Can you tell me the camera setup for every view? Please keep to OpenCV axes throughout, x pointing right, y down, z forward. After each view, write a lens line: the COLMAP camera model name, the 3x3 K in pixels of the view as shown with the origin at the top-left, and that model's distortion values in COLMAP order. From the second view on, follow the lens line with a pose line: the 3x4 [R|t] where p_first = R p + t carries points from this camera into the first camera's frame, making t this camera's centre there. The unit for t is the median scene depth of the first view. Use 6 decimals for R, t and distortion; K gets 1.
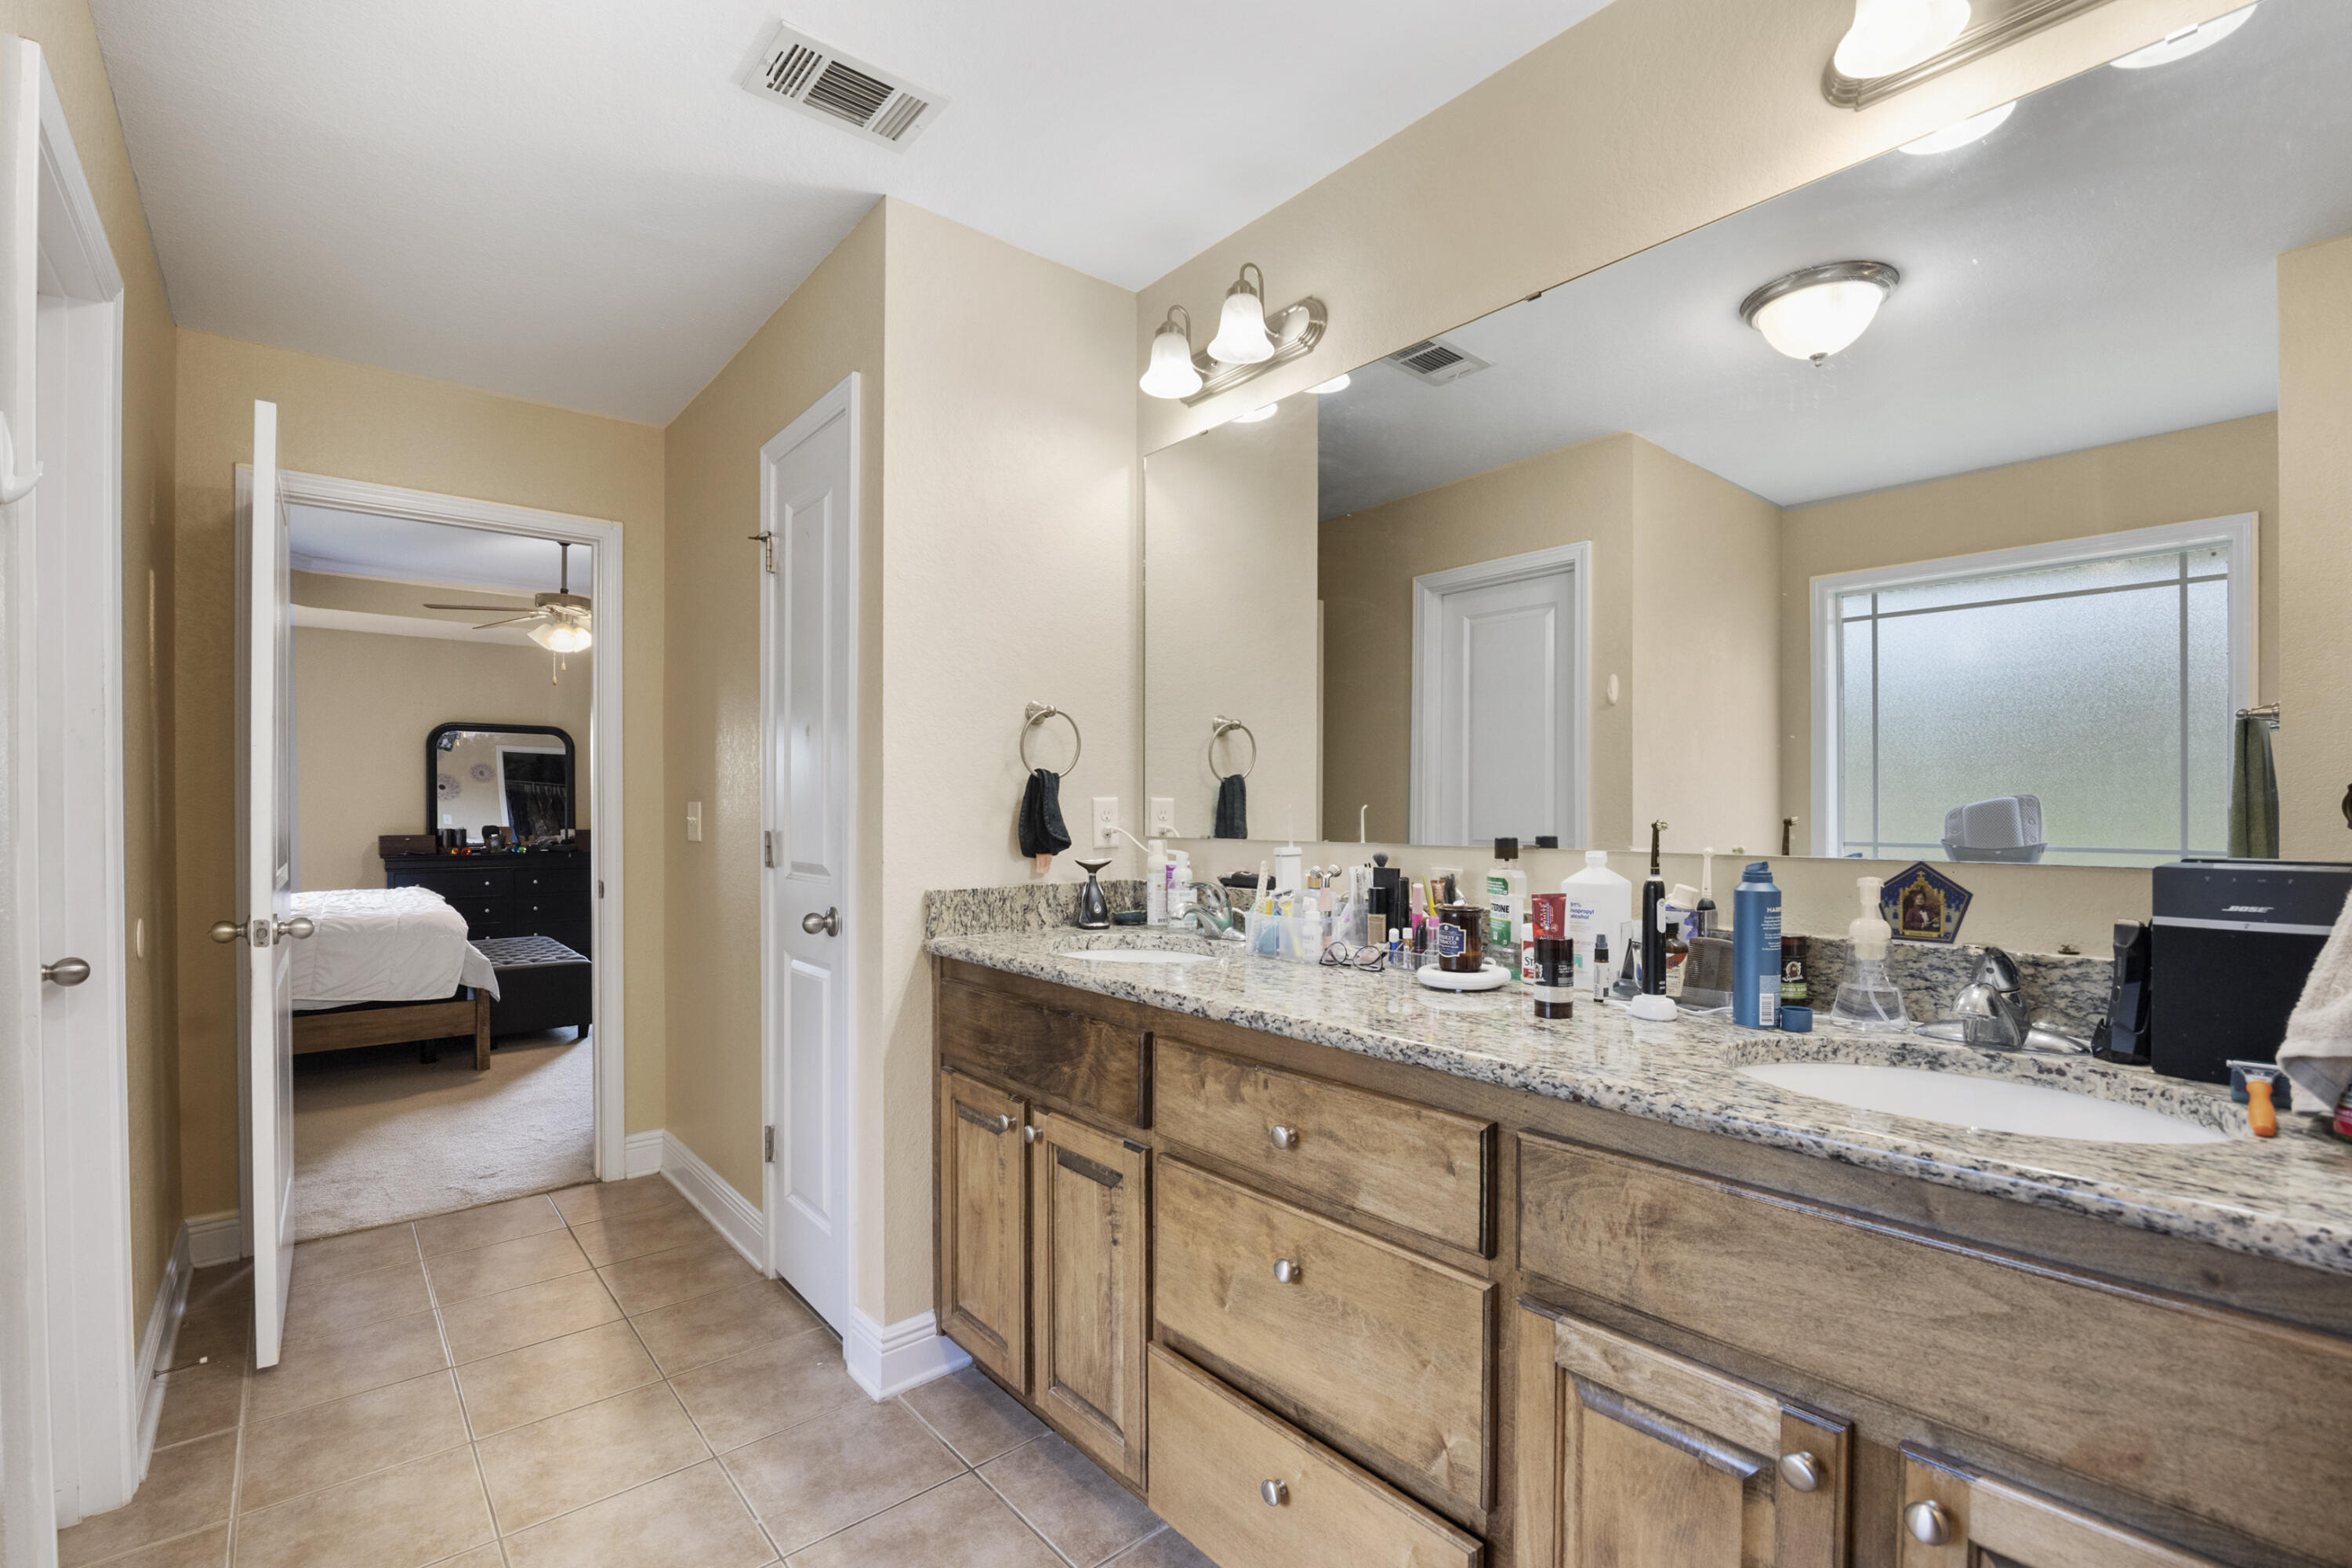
lens RADIAL K [[1046.7, 0, 1184.9], [0, 1046.7, 803.0], [0, 0, 1]] dist [-0.019053, 0.001502]
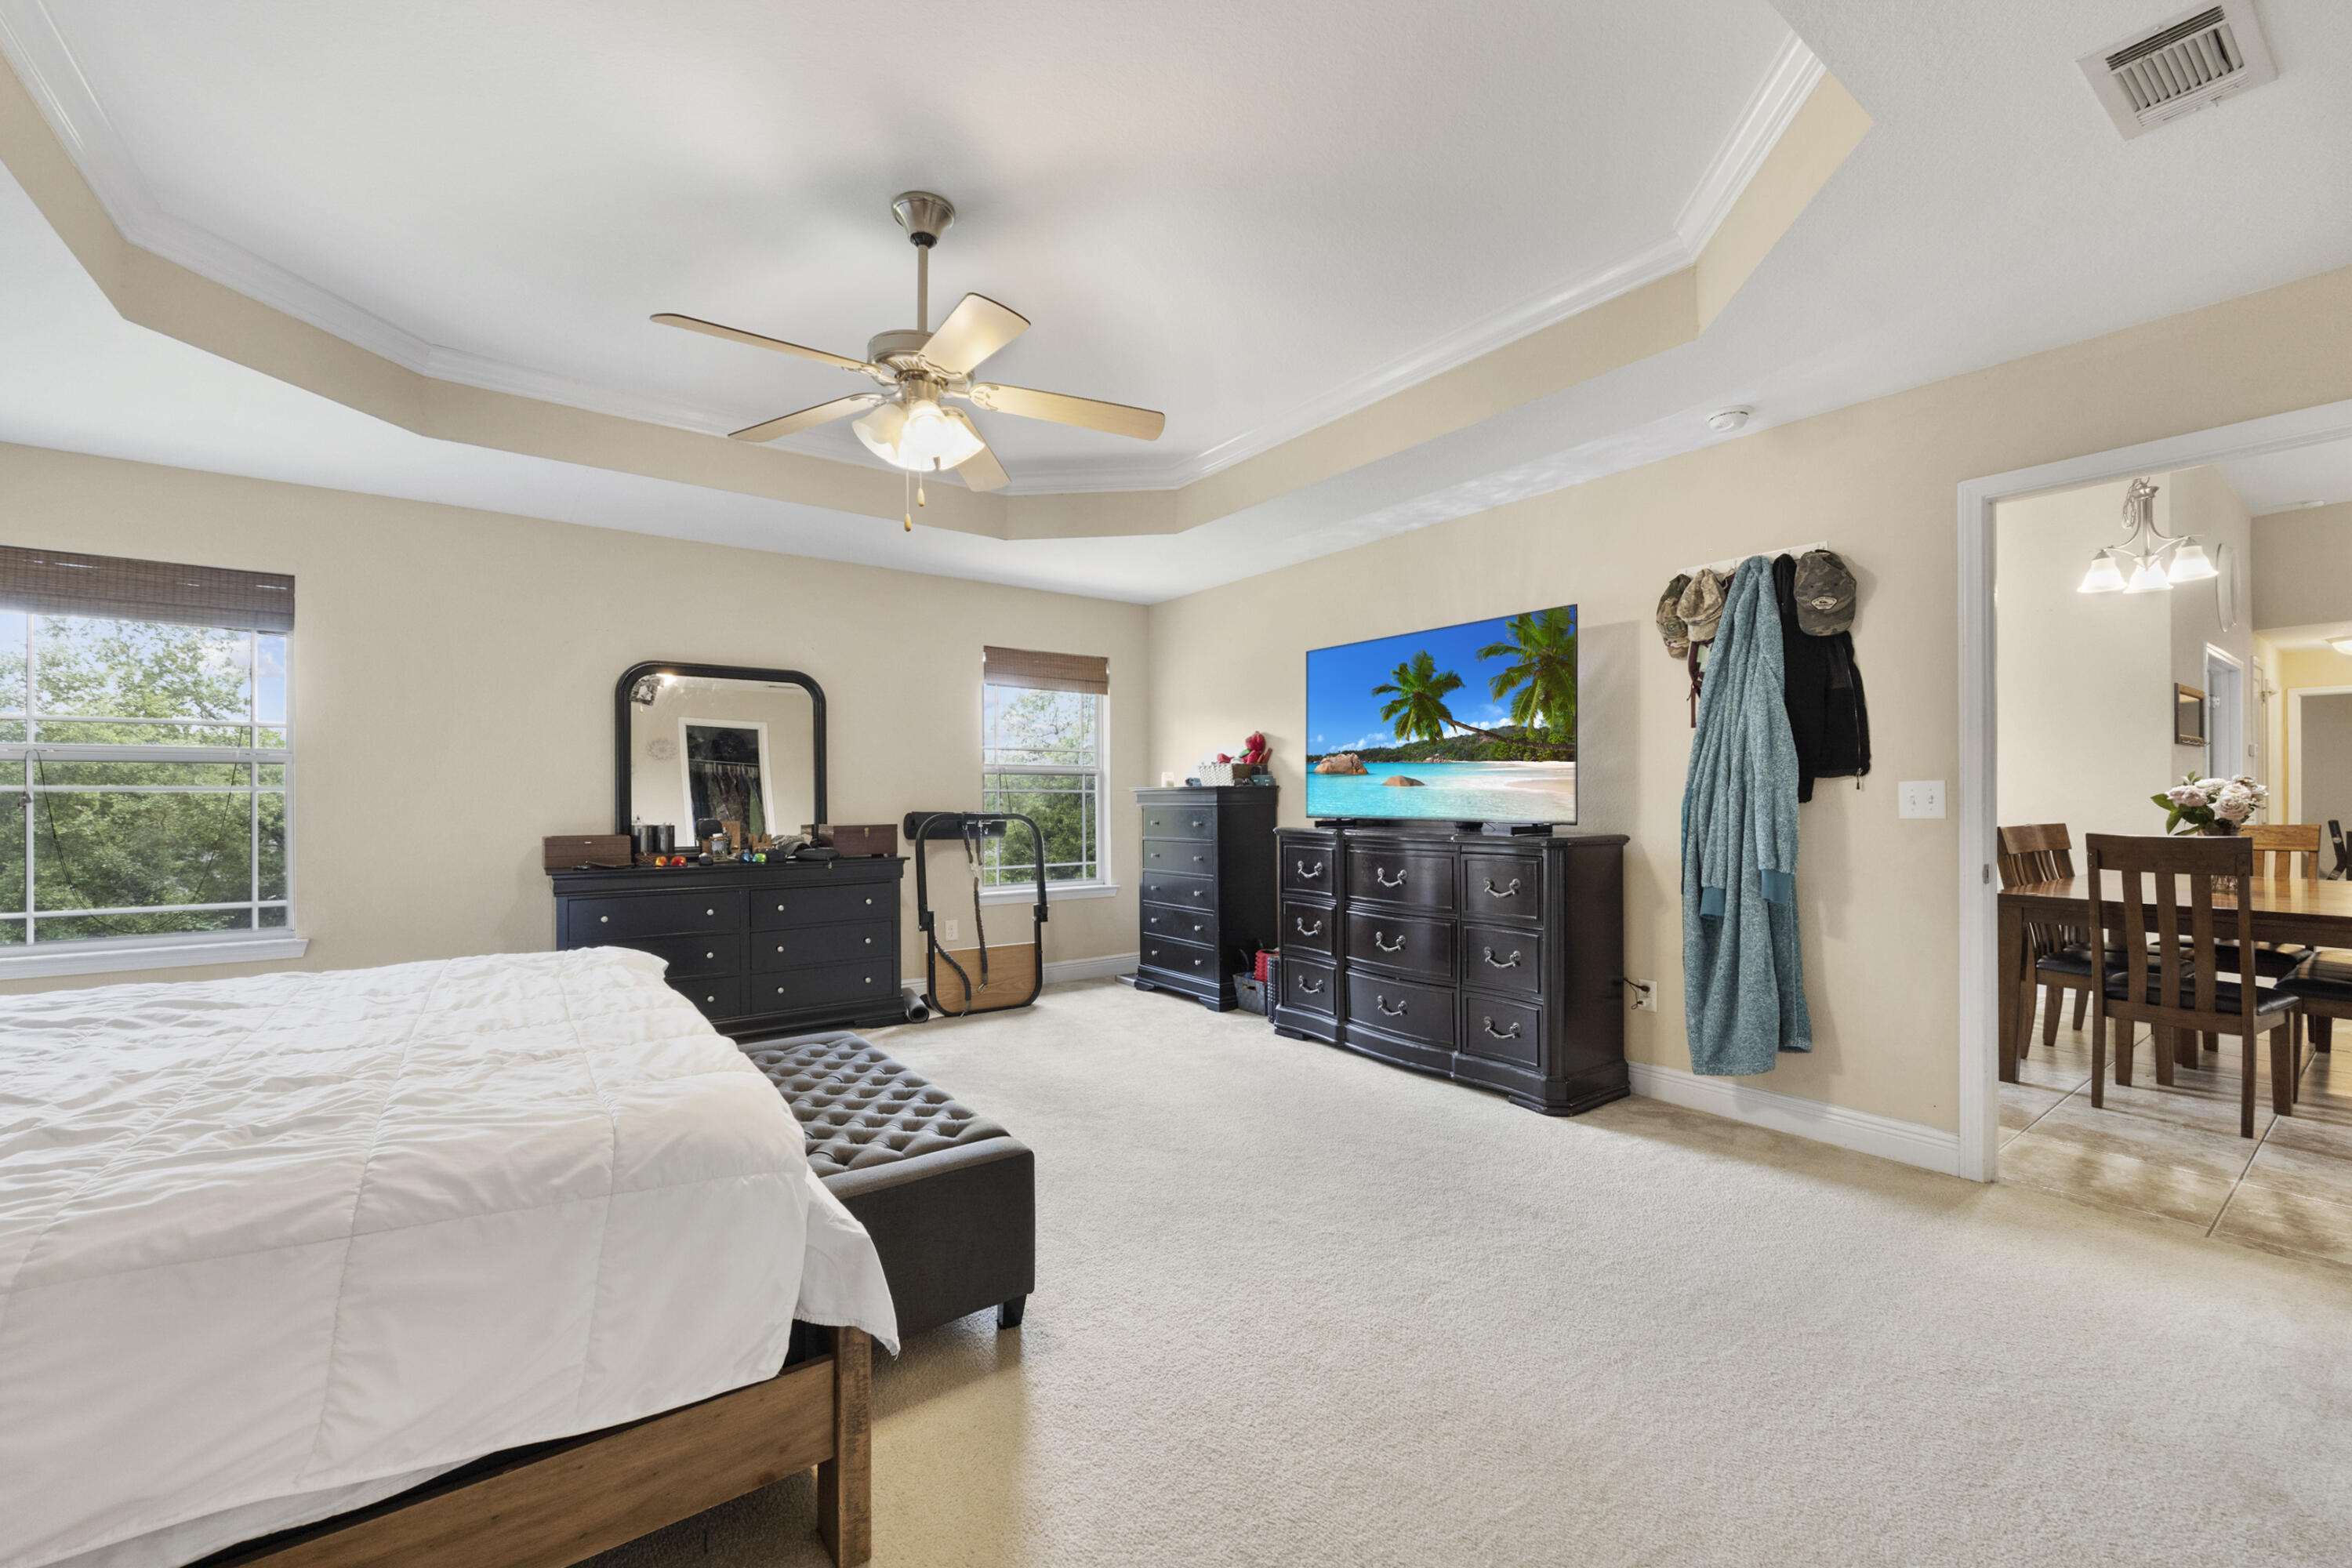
lens RADIAL K [[941.6, 0, 1172.0], [0, 941.6, 780.5], [0, 0, 1]] dist [-0.001222, -0.000098]
pose [[0.997701, -0.001104, -0.067755, -0.269814], [0.000770, 0.999987, -0.004955, 0.000540], [0.067759, 0.004891, 0.997690, 0.342986]]
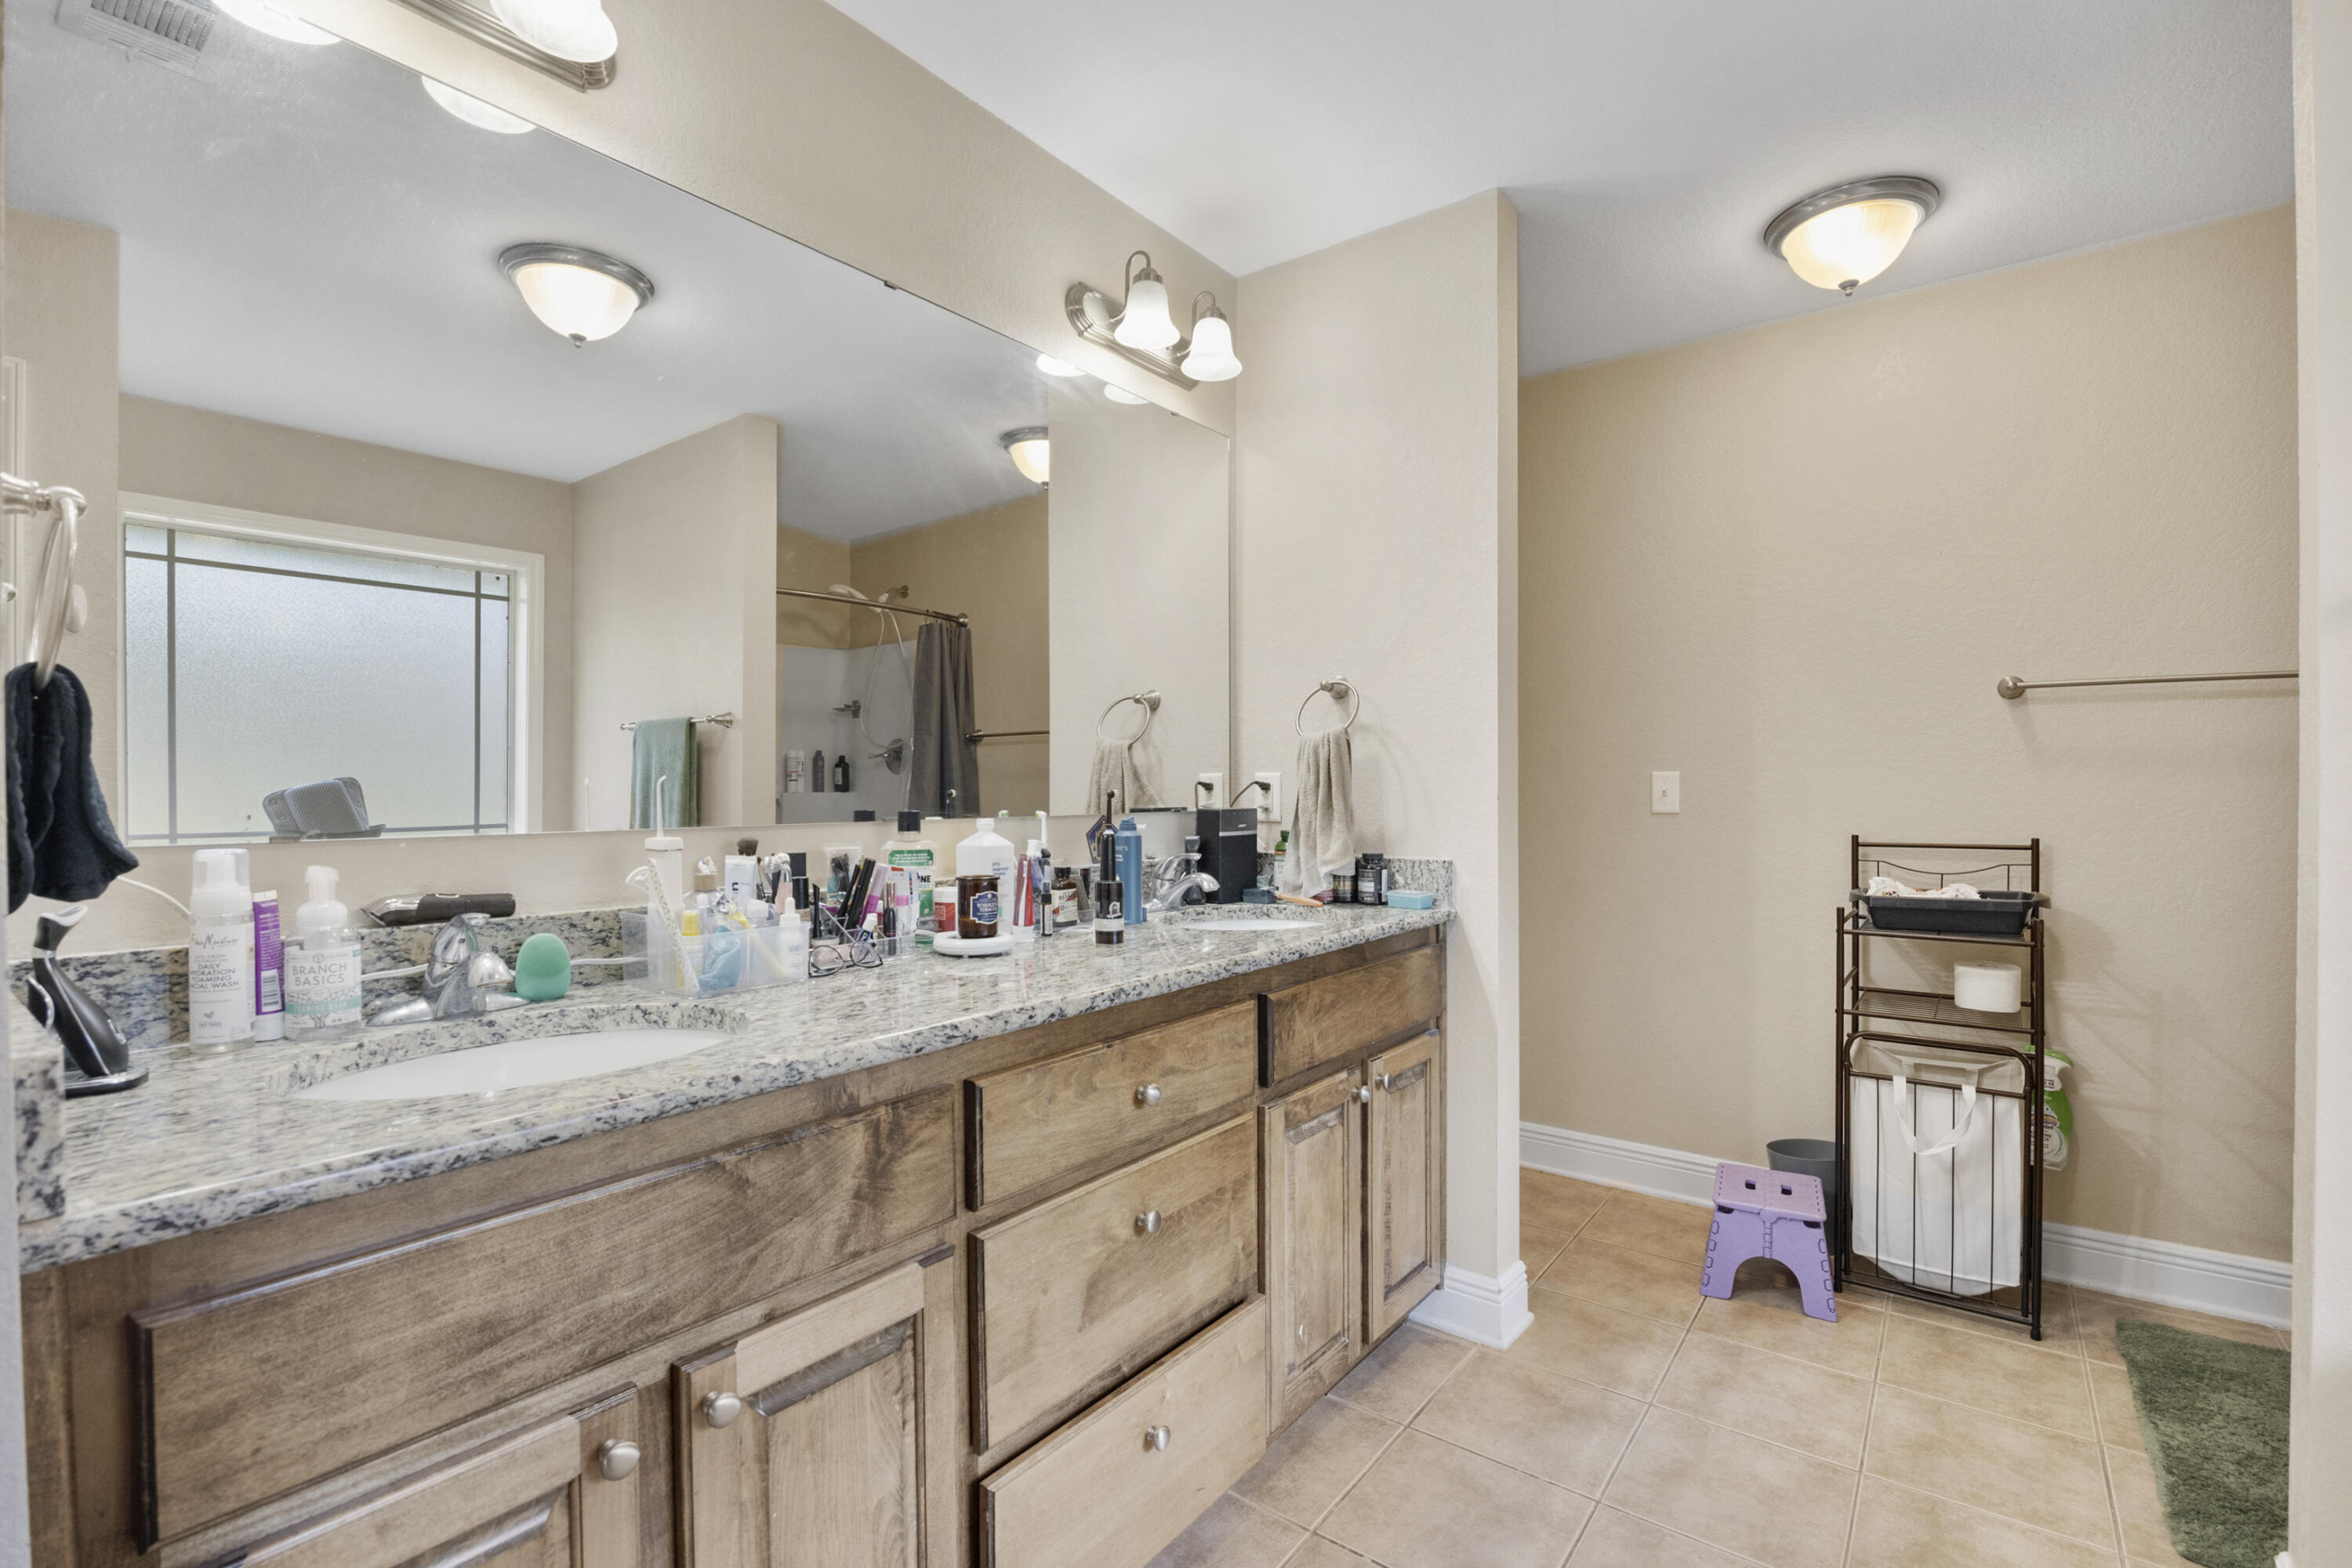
lens RADIAL K [[1046.7, 0, 1188.2], [0, 1046.7, 791.8], [0, 0, 1]] dist [-0.019053, 0.001502]
pose [[-0.212205, -0.002002, 0.977223, -0.923501], [0.001712, 0.999996, 0.002421, 0.015087], [-0.977224, 0.002186, -0.212200, 1.172117]]
